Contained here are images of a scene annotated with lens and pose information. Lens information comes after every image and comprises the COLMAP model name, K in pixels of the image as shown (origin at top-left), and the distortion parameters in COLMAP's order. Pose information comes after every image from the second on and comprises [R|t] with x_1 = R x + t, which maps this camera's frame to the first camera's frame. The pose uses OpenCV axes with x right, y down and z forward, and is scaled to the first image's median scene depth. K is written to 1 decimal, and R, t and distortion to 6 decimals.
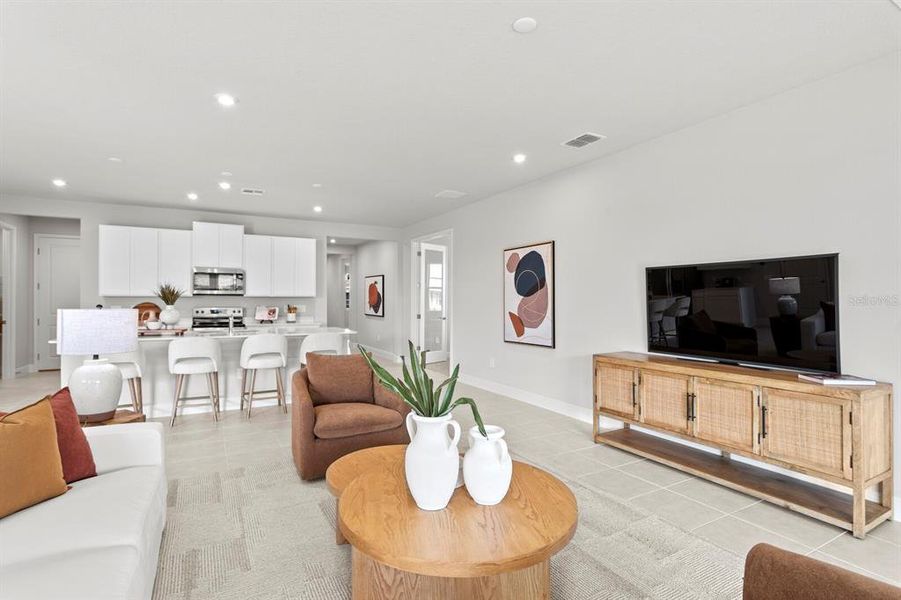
lens RADIAL K [[446.6, 0, 450.8], [0, 446.6, 301.0], [0, 0, 1]] dist [-0.011290, 0.001870]
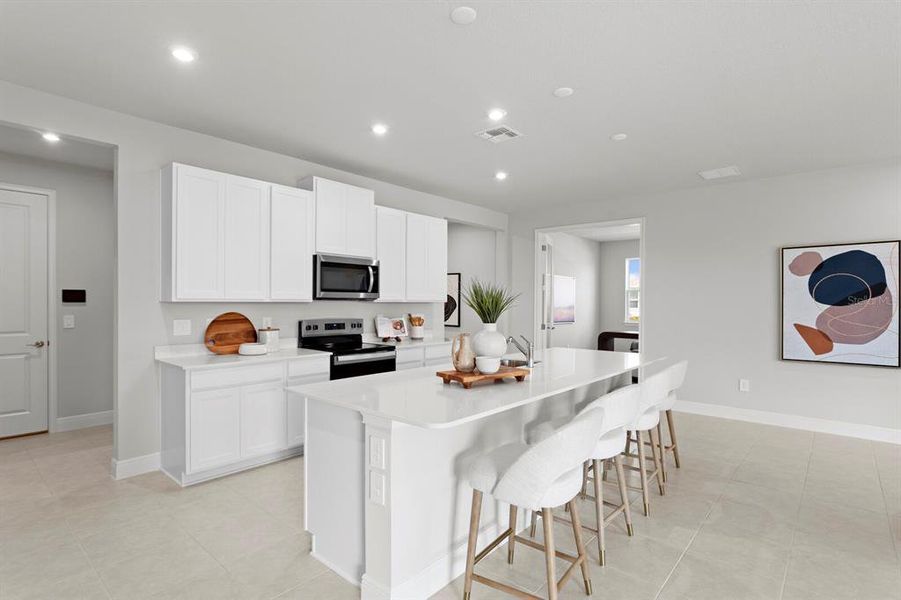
lens RADIAL K [[446.6, 0, 453.4], [0, 446.6, 303.9], [0, 0, 1]] dist [-0.011290, 0.001870]
pose [[0.938118, 0.001678, 0.346312, -0.765950], [-0.003385, 0.999985, 0.004322, -0.013885], [-0.346300, -0.005227, 0.938109, 0.471274]]
